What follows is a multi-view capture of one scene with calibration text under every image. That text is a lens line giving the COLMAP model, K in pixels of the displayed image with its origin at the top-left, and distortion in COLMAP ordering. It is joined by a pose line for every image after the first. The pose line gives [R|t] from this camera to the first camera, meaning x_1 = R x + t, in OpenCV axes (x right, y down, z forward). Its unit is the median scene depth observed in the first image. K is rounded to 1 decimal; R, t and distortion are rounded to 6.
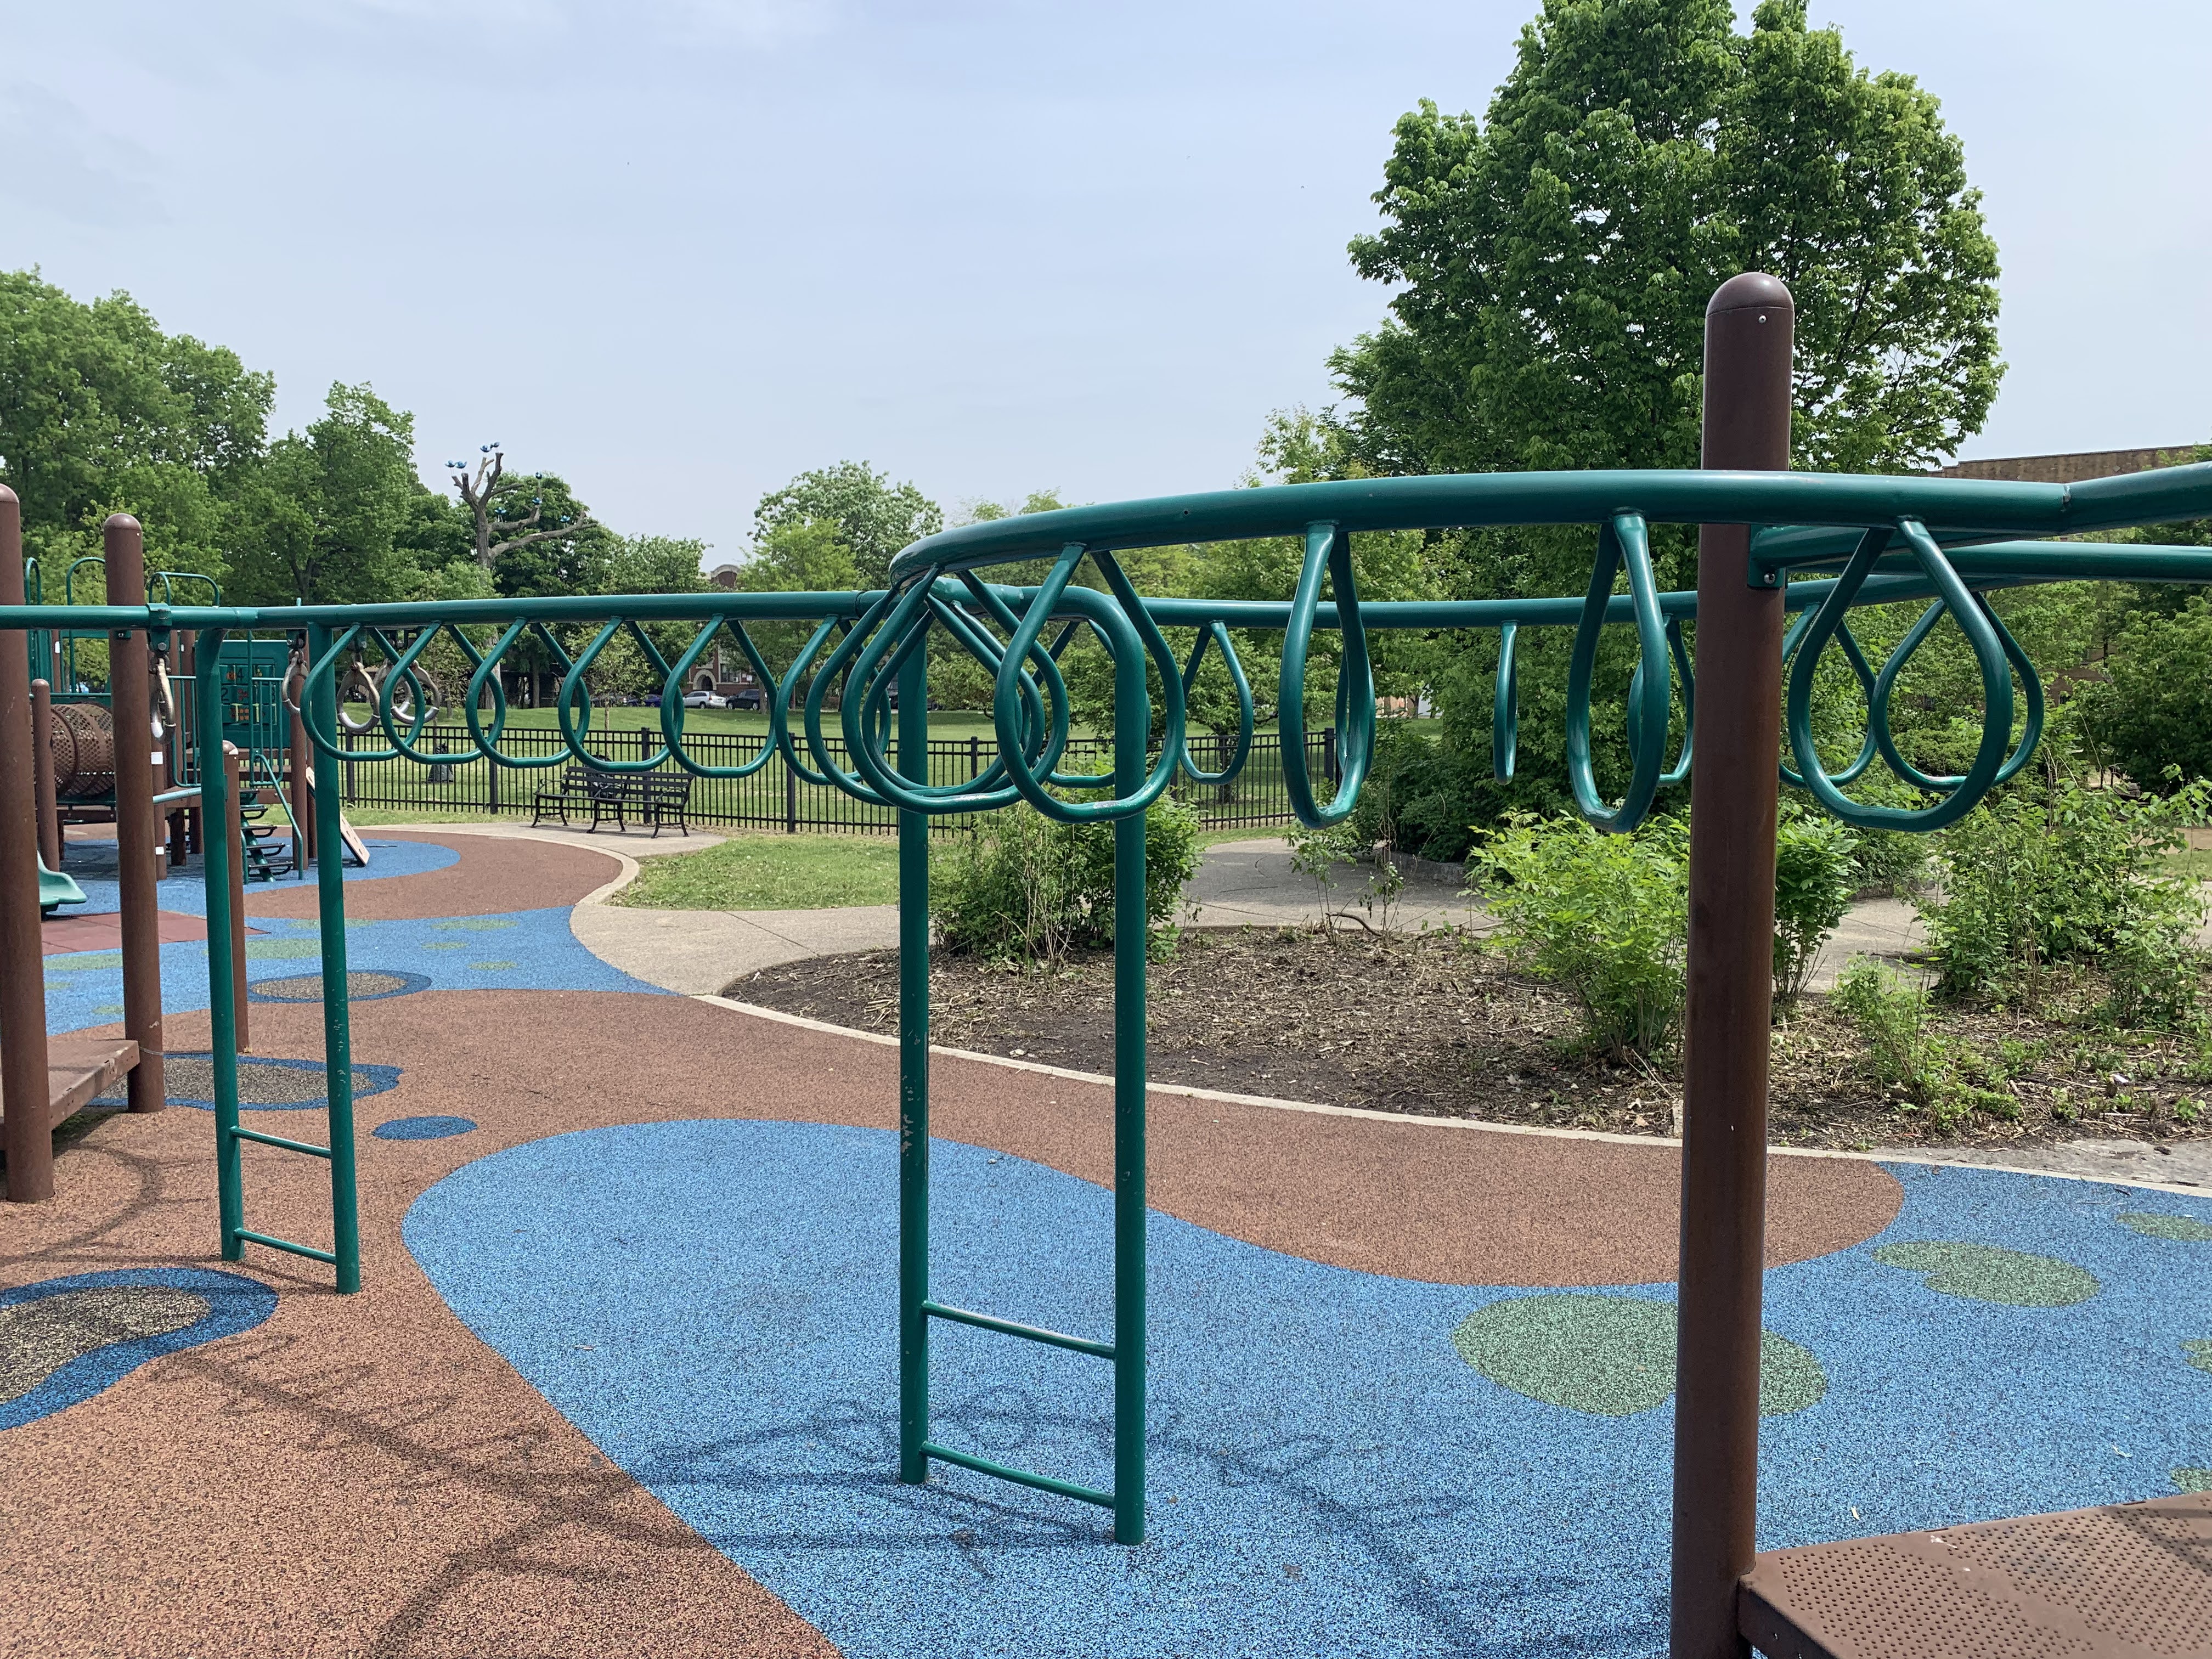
lens RADIAL K [[1682.6, 0, 1186.4], [0, 1682.6, 857.7], [0, 0, 1]] dist [-0.004585, -0.011451]
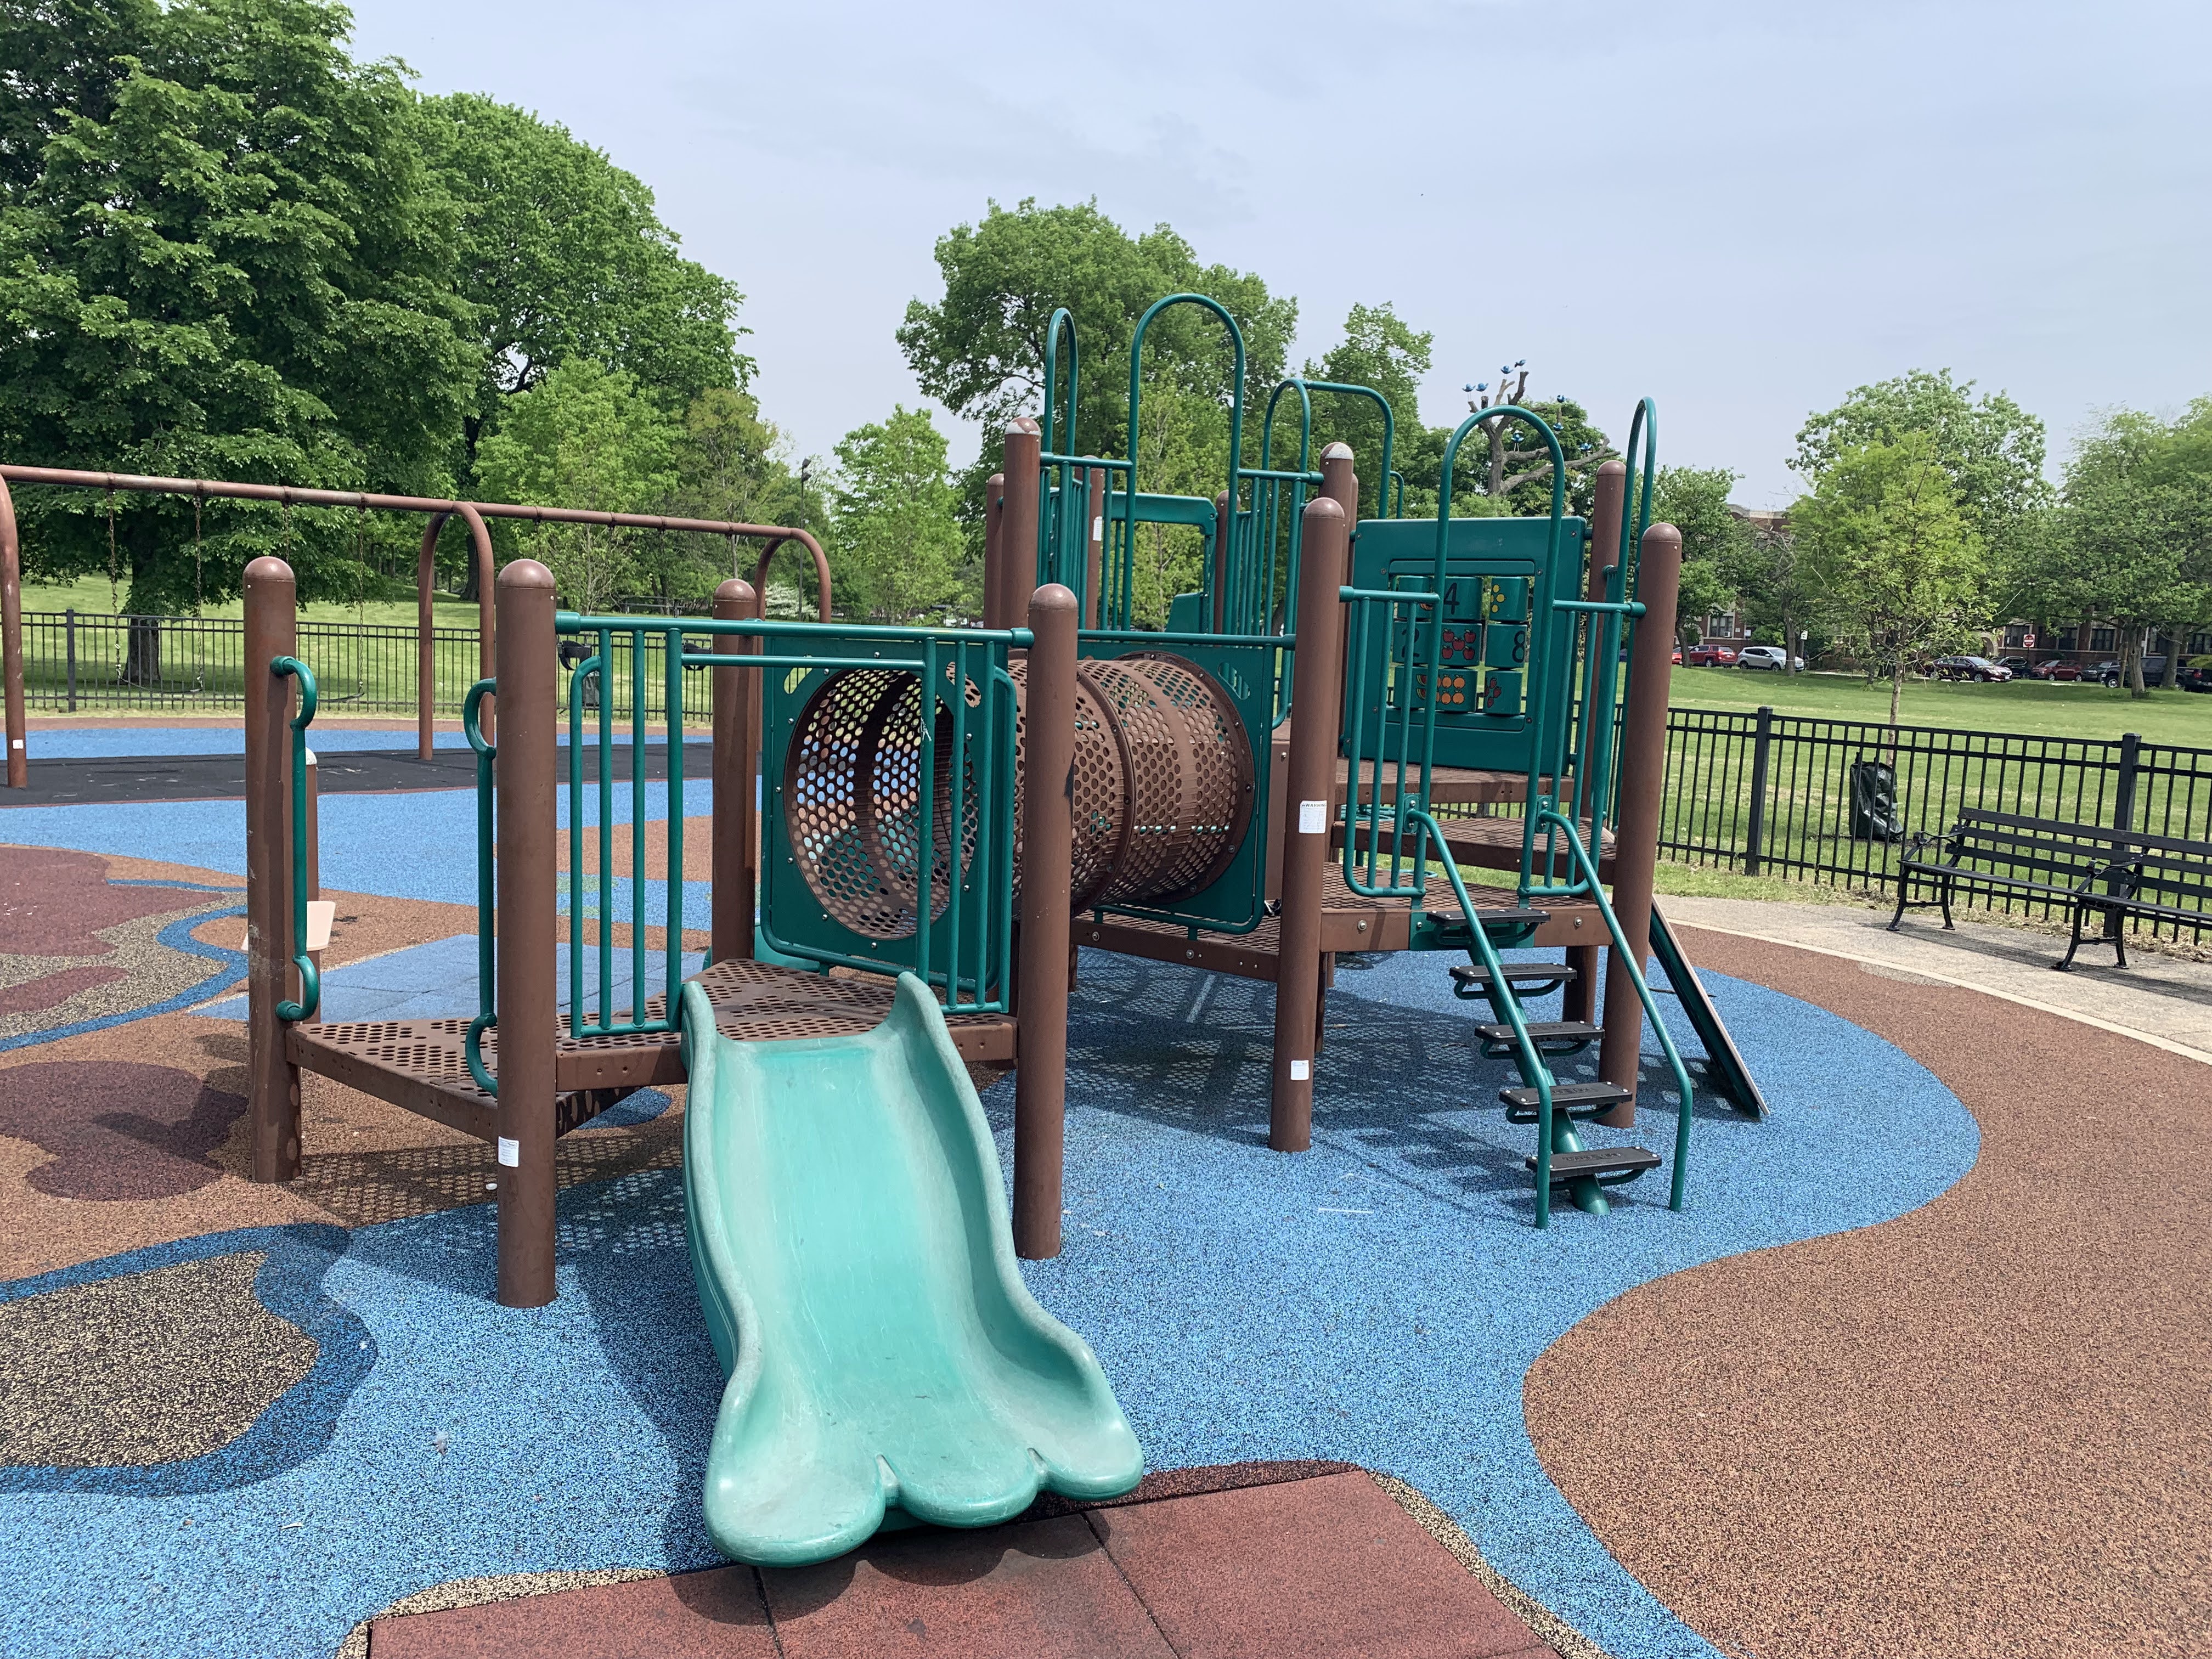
lens RADIAL K [[1719.9, 0, 1106.0], [0, 1719.9, 829.5], [0, 0, 1]] dist [0.003122, 0.002578]
pose [[0.839456, 0.085930, -0.536591, -0.090255], [-0.082567, 0.996123, 0.030349, -0.012504], [0.537119, 0.018828, 0.843296, 0.132635]]
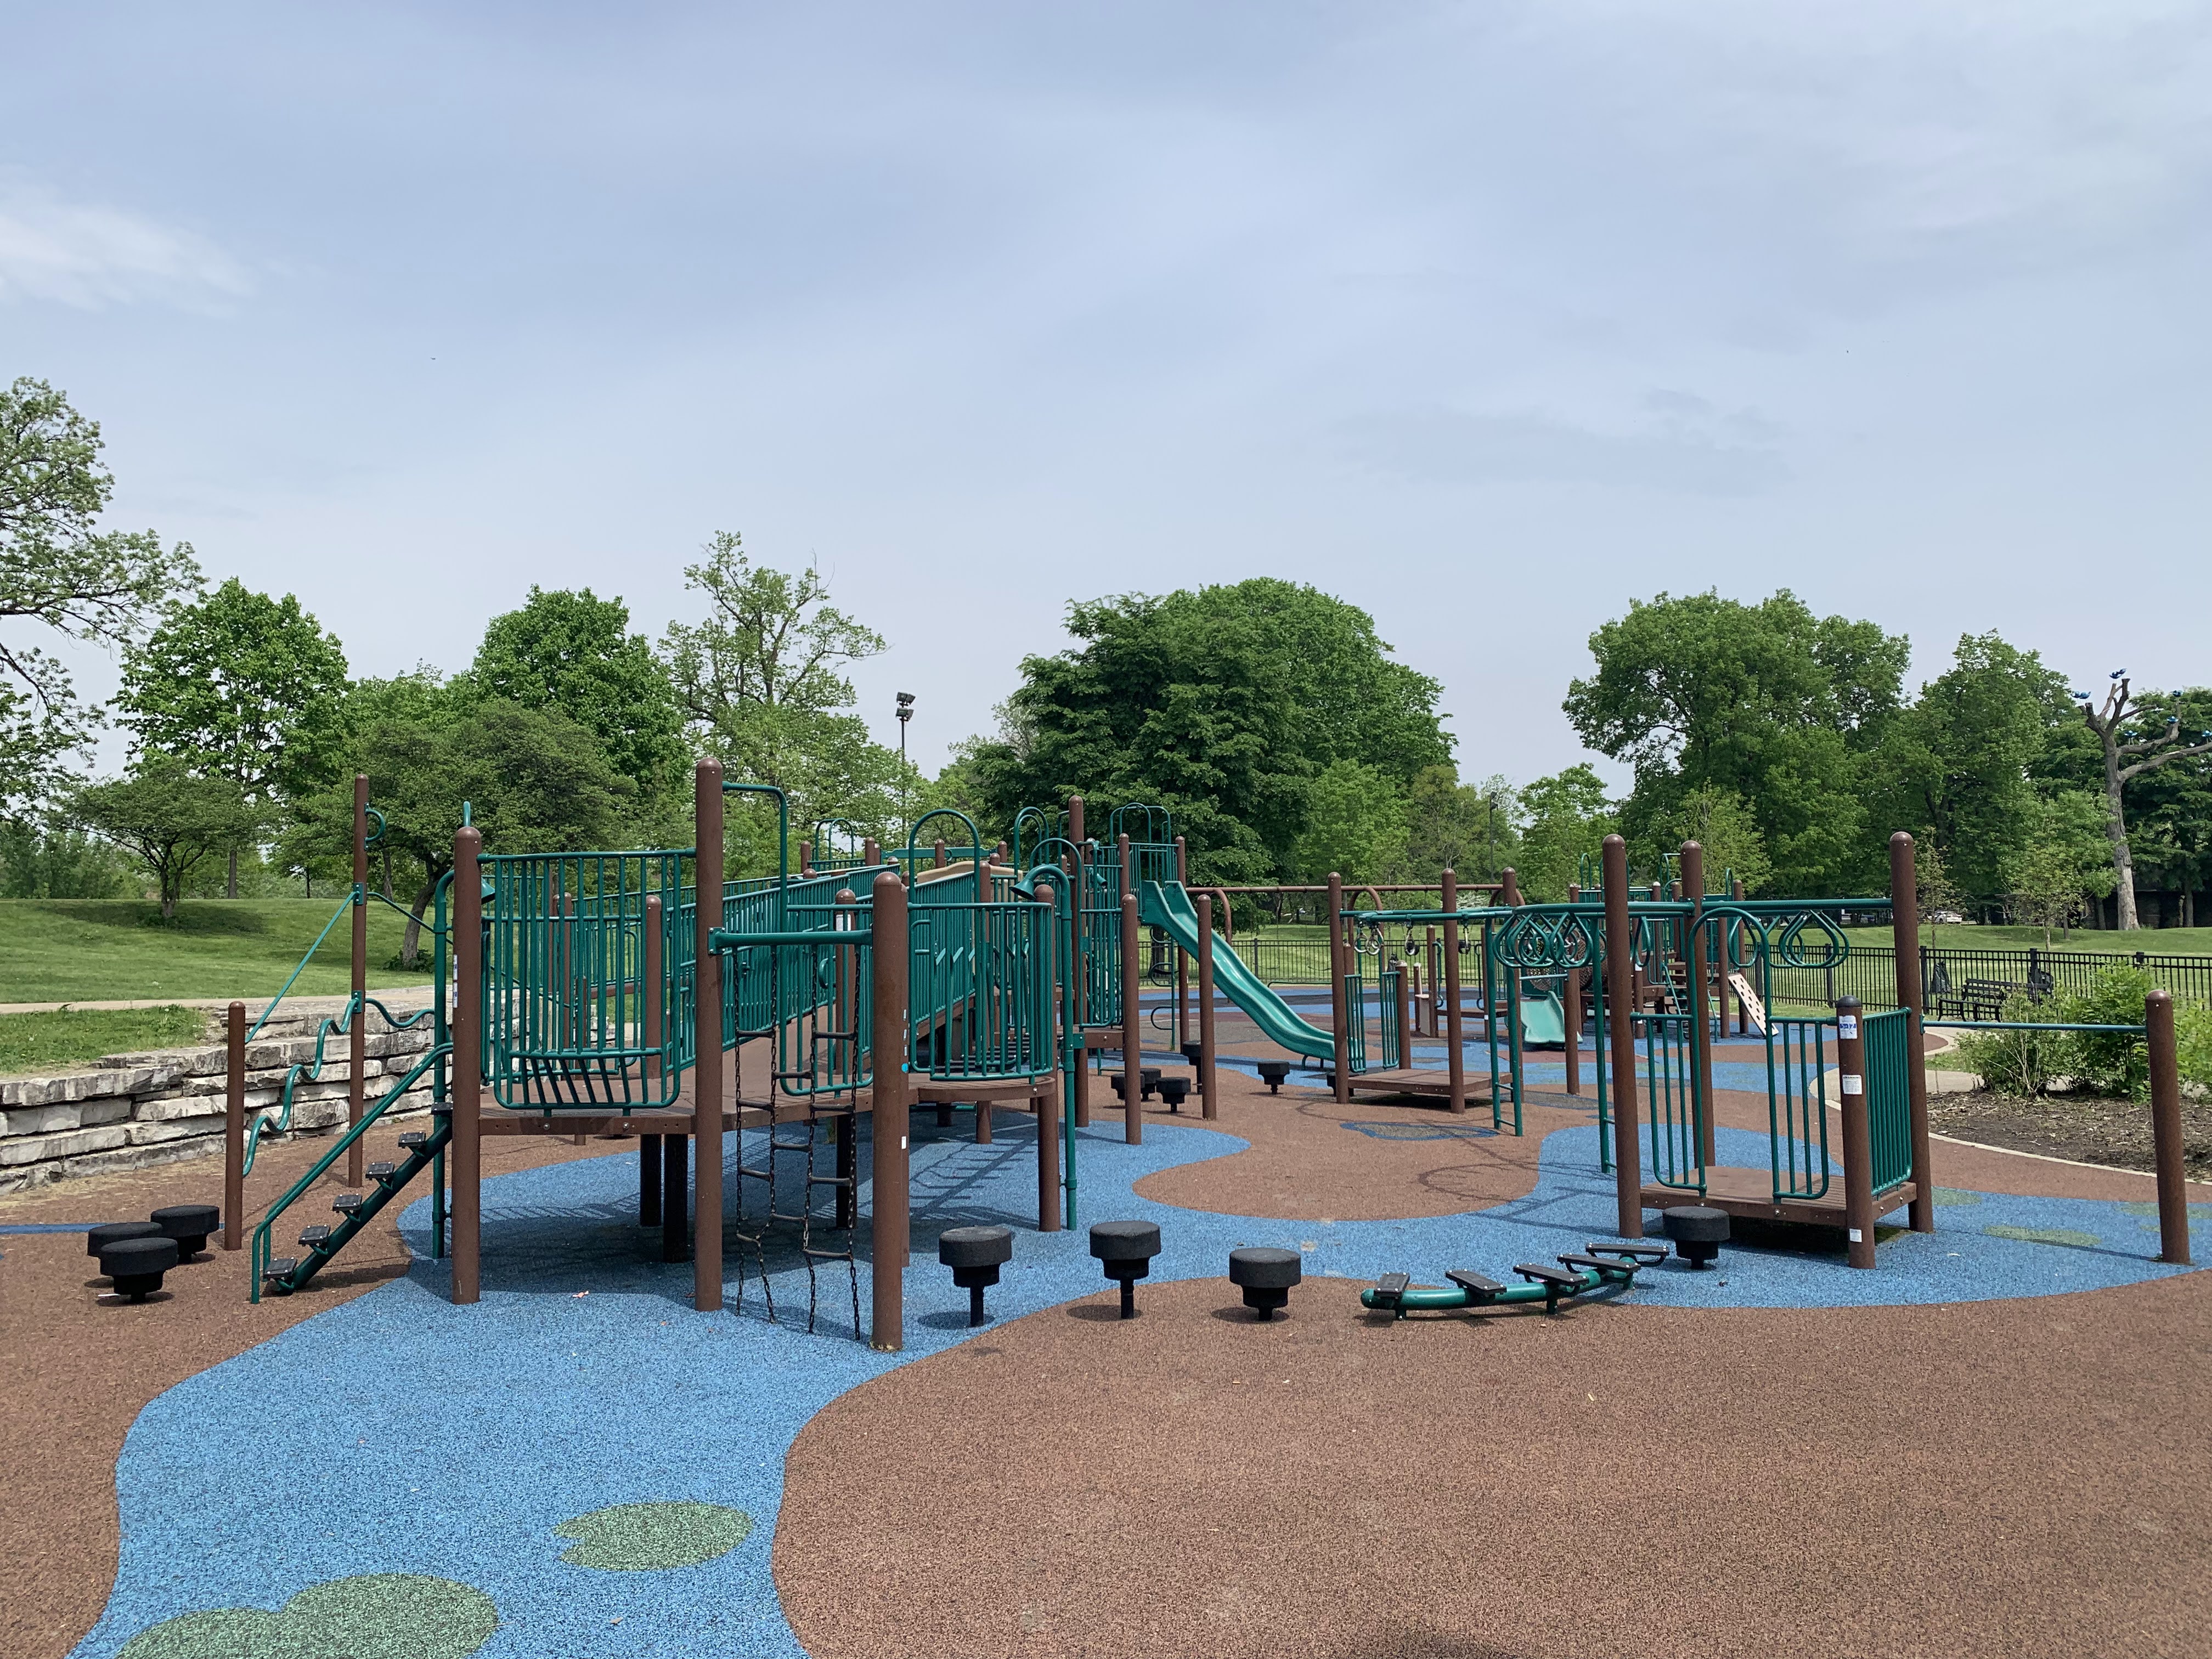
lens RADIAL K [[1718.3, 0, 1106.0], [0, 1718.3, 829.5], [0, 0, 1]] dist [0.108370, -0.134722]
pose [[0.569271, -0.064616, -0.819607, 0.103902], [-0.055541, 0.991607, -0.116753, 0.007423], [0.820272, 0.111986, 0.560904, -0.087112]]
